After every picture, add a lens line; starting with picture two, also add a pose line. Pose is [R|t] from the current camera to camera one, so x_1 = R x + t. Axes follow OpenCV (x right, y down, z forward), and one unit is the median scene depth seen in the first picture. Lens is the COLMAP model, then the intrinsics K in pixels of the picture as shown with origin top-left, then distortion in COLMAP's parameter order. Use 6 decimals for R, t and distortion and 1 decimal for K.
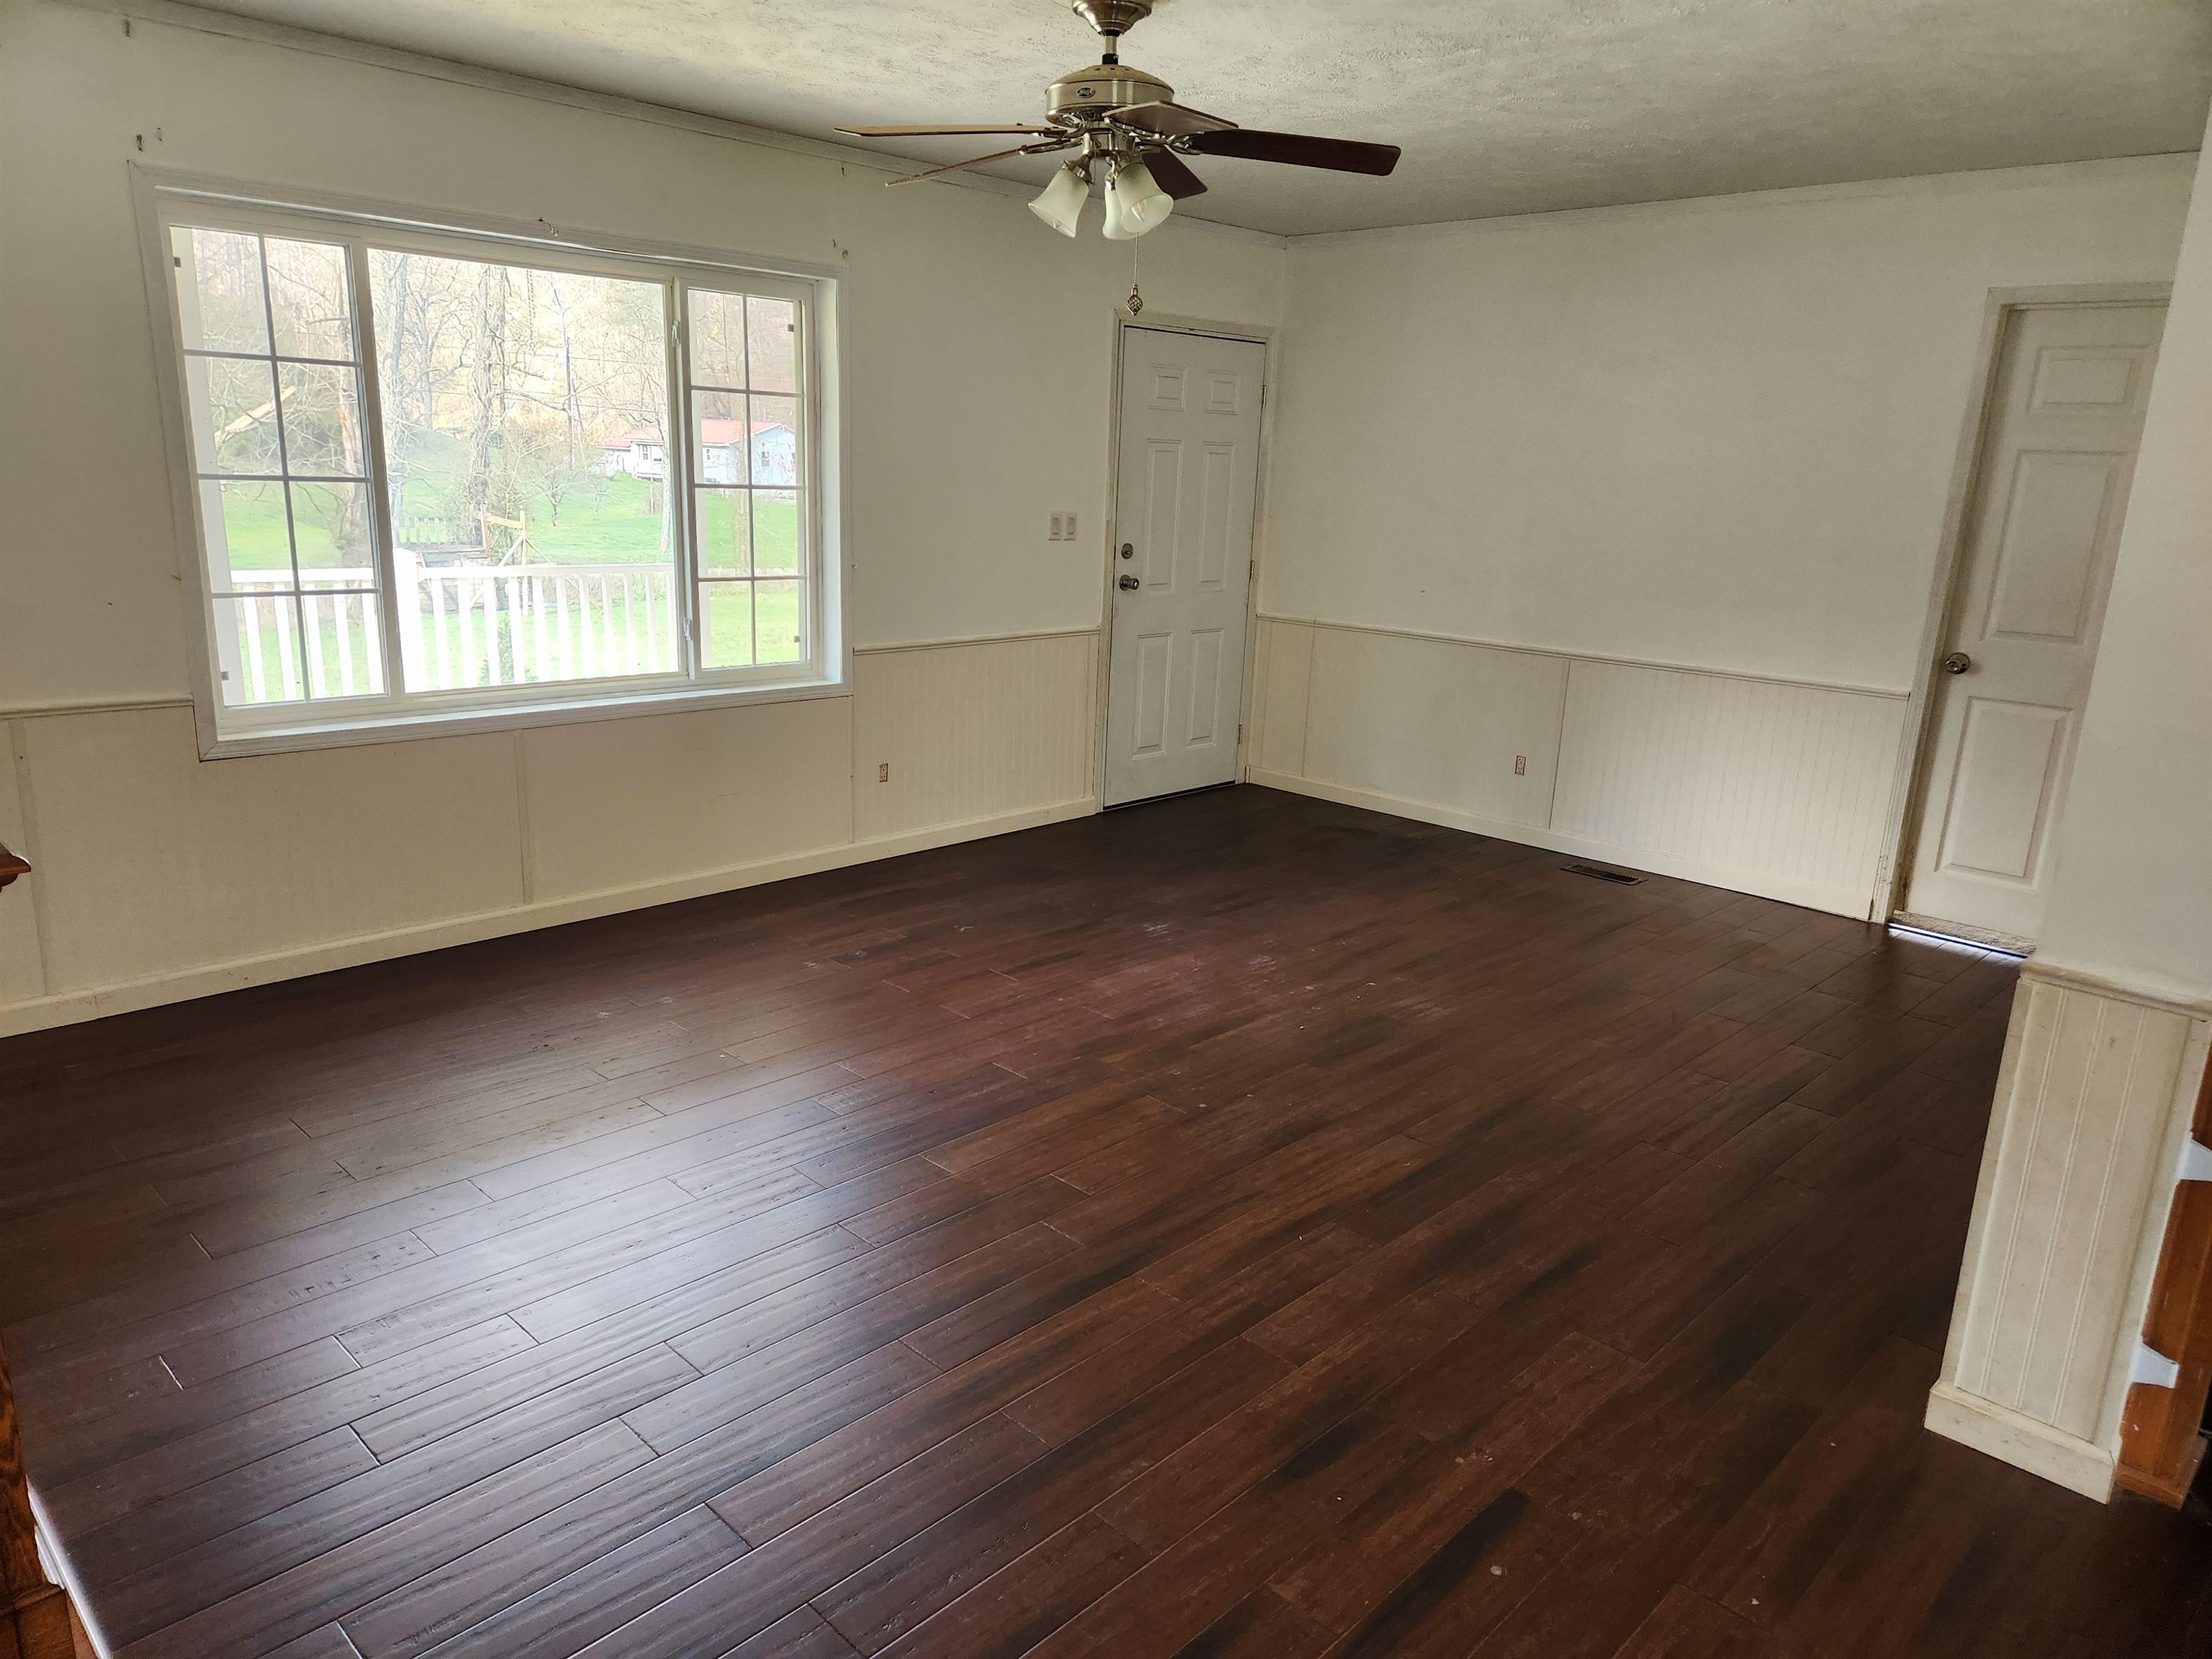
lens RADIAL K [[1470.9, 0, 1103.2], [0, 1470.9, 821.9], [0, 0, 1]] dist [0.050409, -0.034012]
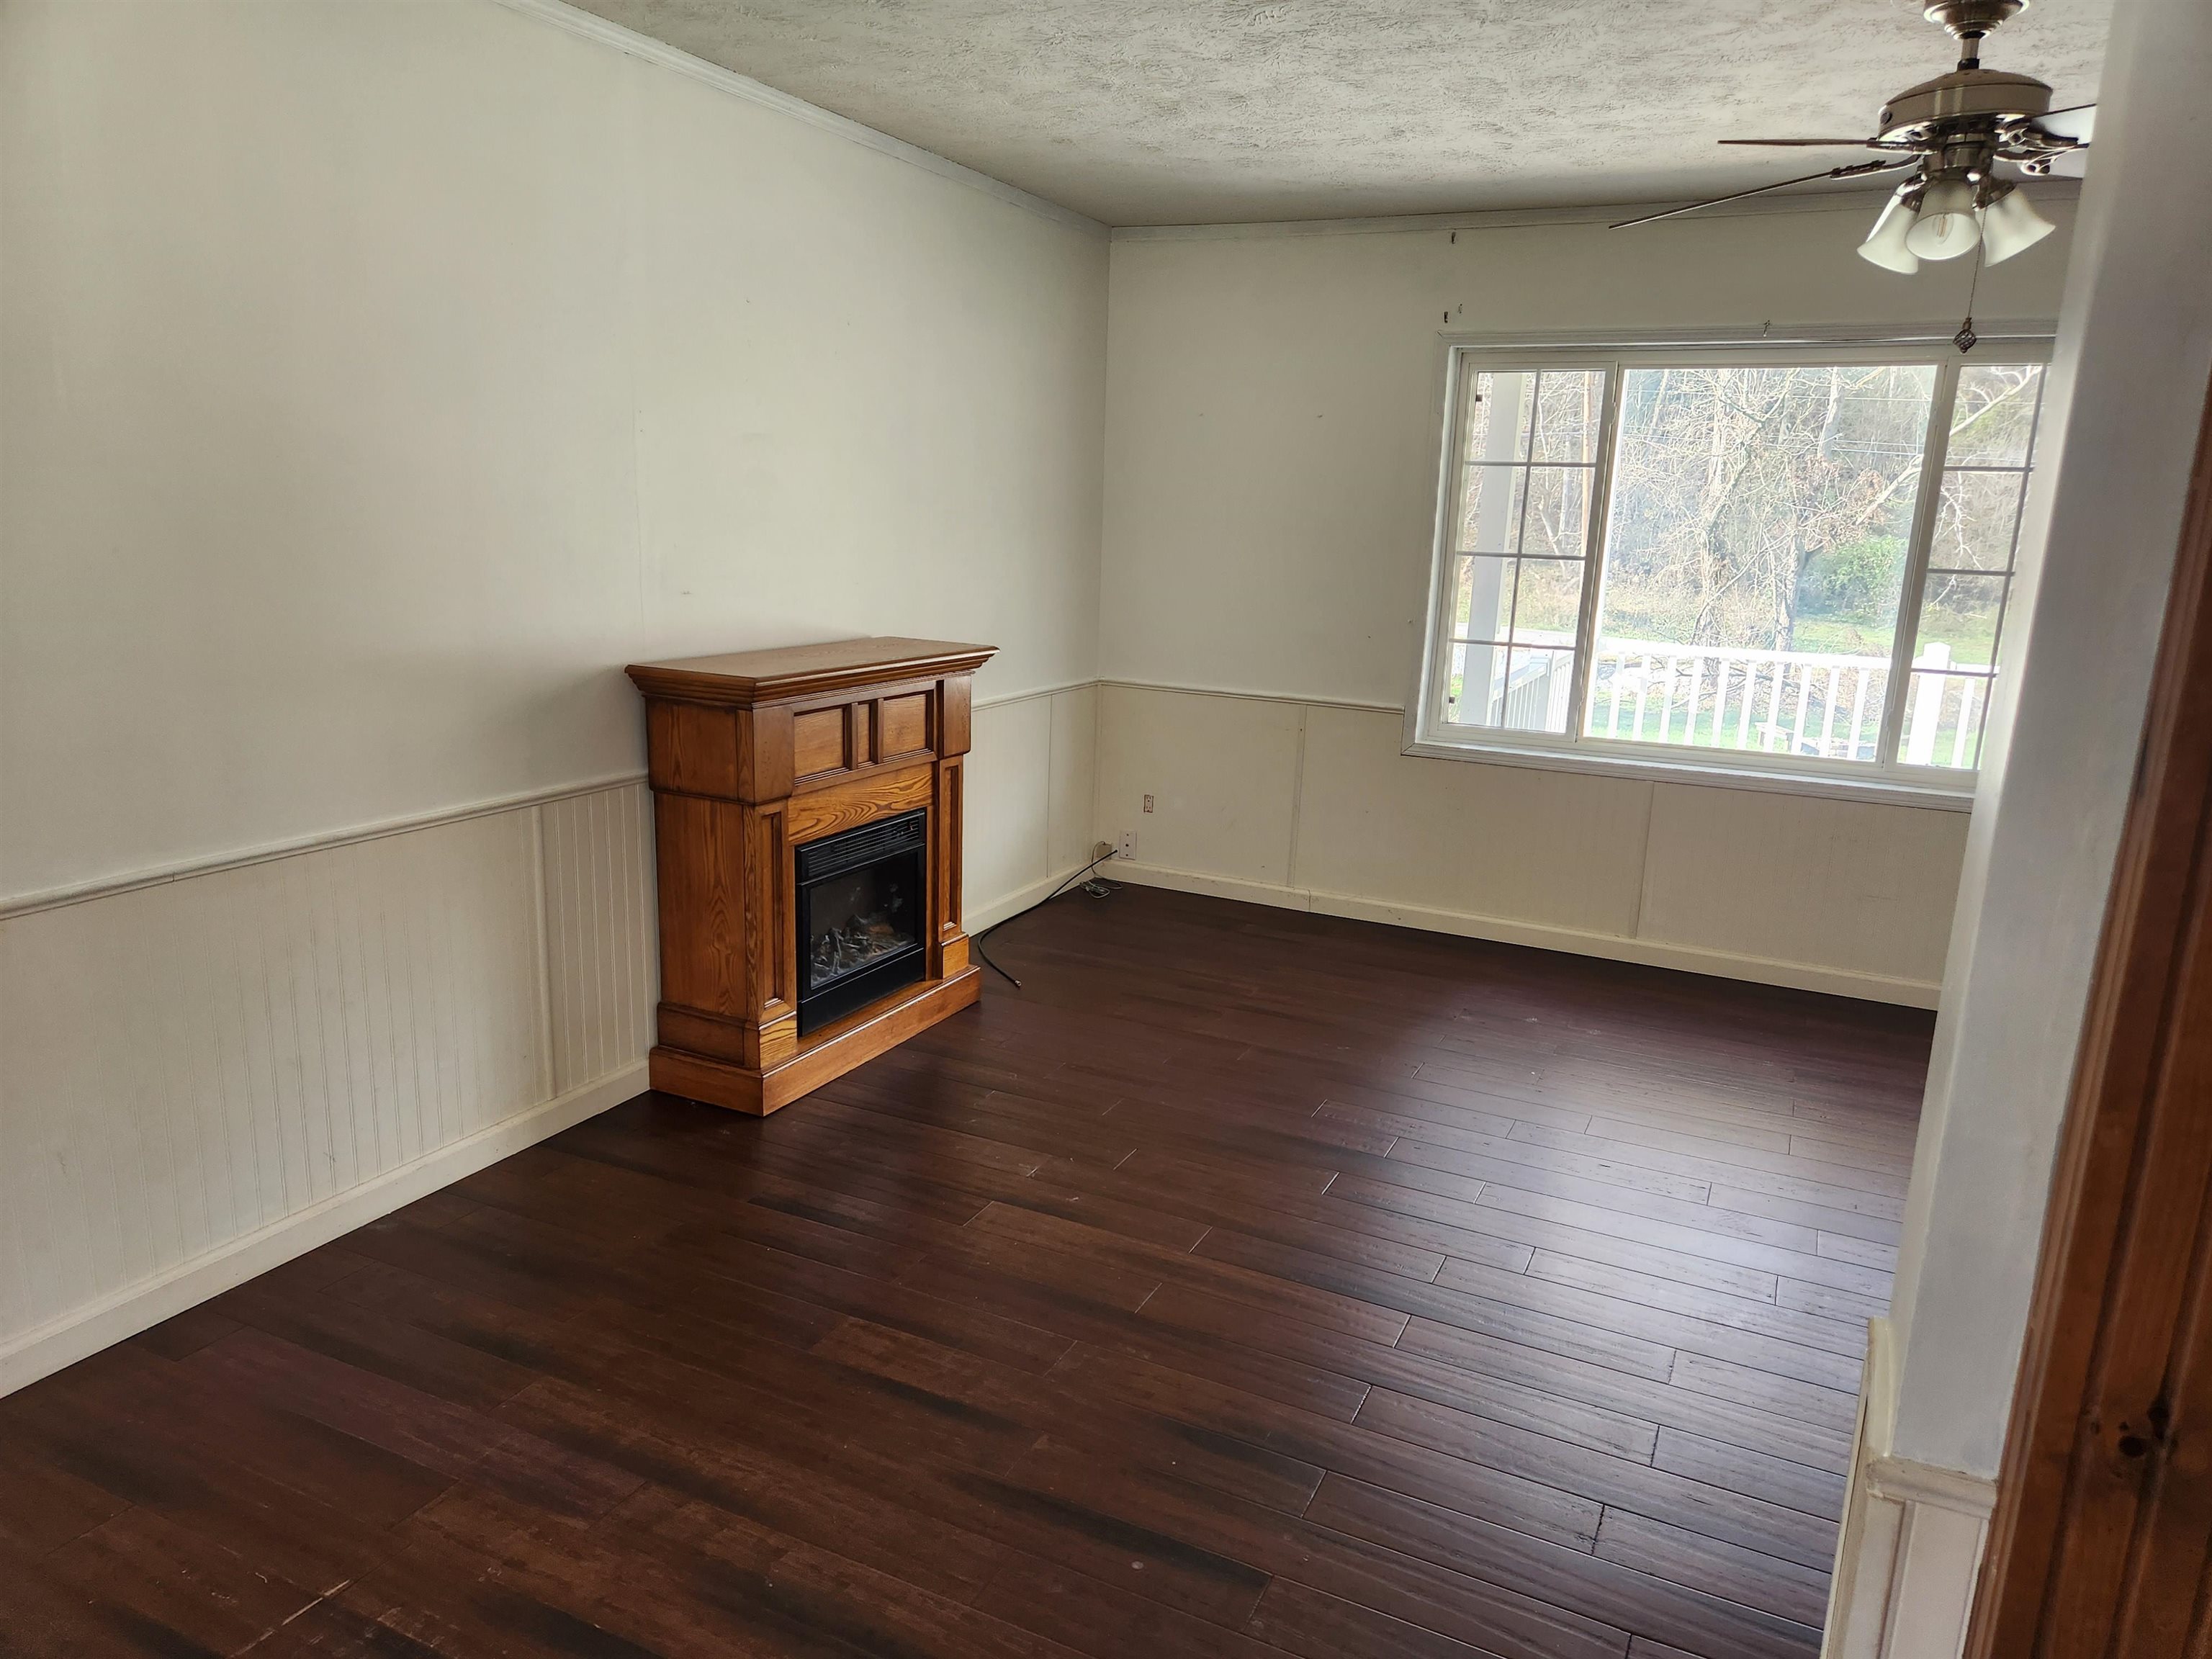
lens RADIAL K [[1470.9, 0, 1104.8], [0, 1470.9, 841.8], [0, 0, 1]] dist [0.050409, -0.034012]
pose [[0.325910, 0.194378, -0.925202, 0.589784], [-0.251160, 0.961270, 0.113483, -0.049400], [0.911428, 0.195388, 0.362108, 0.267955]]
